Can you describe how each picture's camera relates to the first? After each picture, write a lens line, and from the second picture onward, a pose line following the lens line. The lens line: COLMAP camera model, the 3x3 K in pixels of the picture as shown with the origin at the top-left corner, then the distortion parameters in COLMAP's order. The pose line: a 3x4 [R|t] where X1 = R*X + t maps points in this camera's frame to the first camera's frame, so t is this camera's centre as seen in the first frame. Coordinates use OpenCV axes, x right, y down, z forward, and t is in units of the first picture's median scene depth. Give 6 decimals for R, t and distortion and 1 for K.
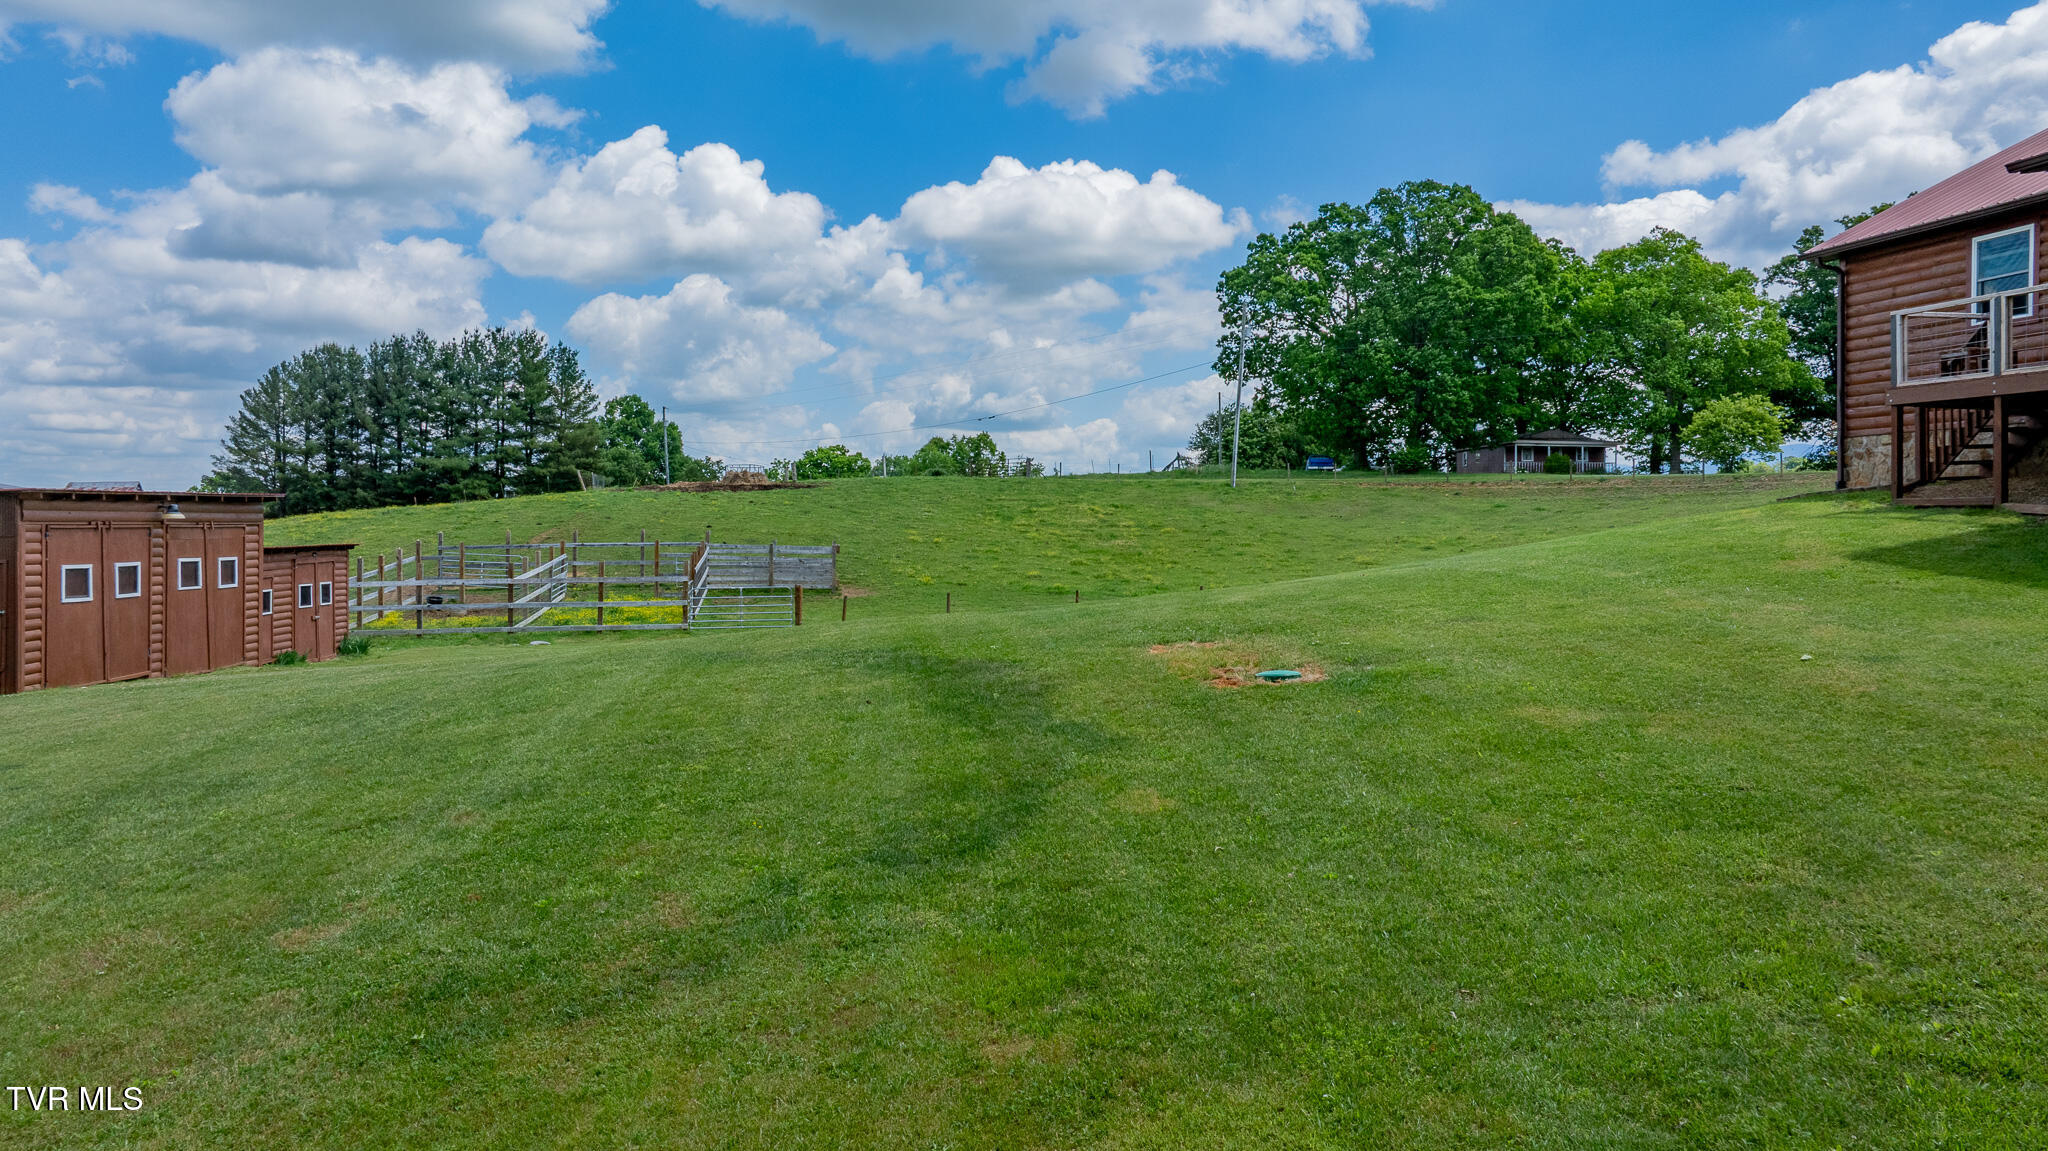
lens RADIAL K [[1466.1, 0, 1021.4], [0, 1466.1, 575.8], [0, 0, 1]] dist [-0.038715, 0.054825]
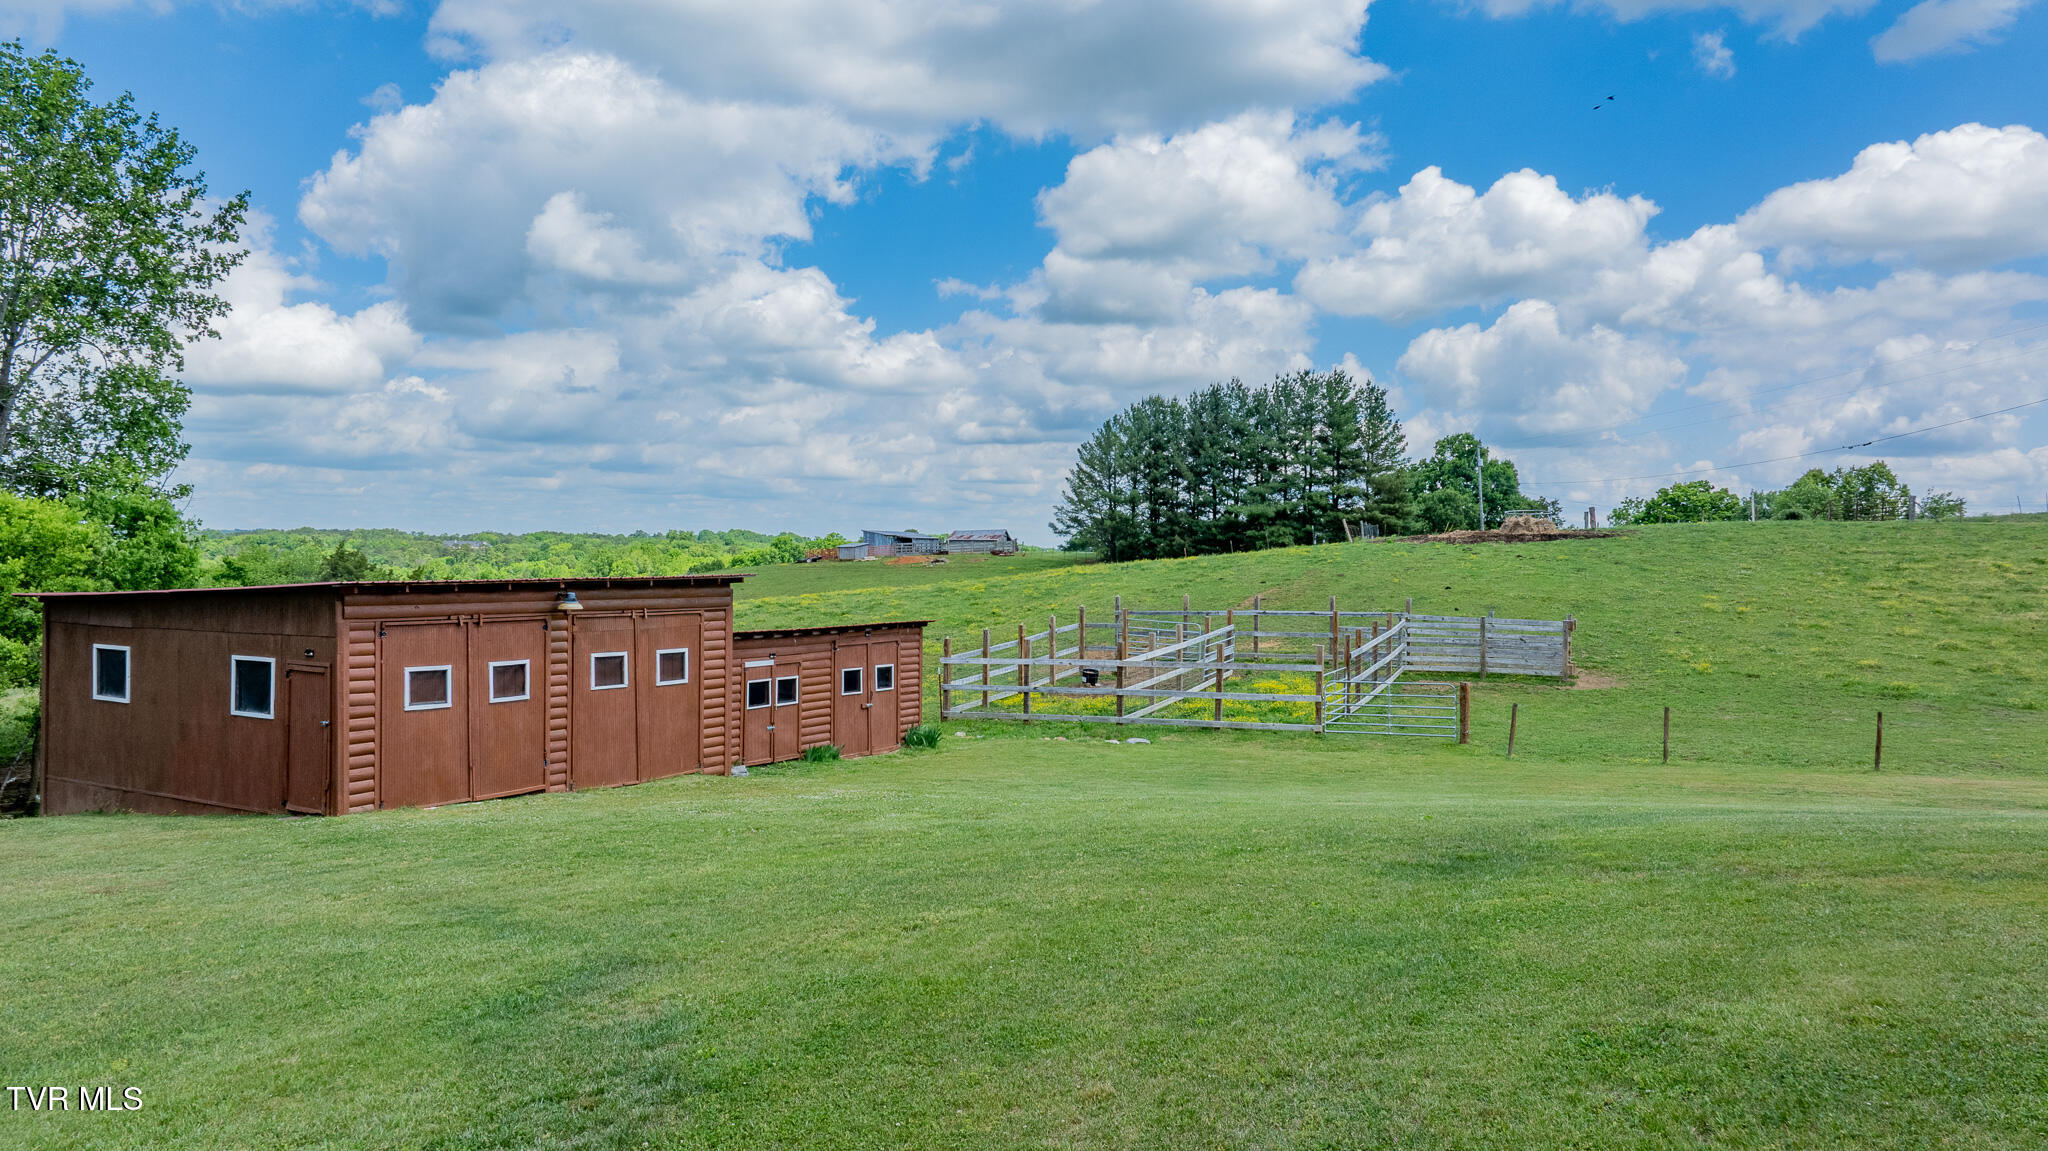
lens RADIAL K [[1466.1, 0, 1081.4], [0, 1466.1, 502.9], [0, 0, 1]] dist [-0.038715, 0.054825]
pose [[0.847798, -0.017180, -0.530041, 0.031254], [-0.022487, 0.997412, -0.068296, -0.011455], [0.529842, 0.069820, 0.845217, 0.097527]]
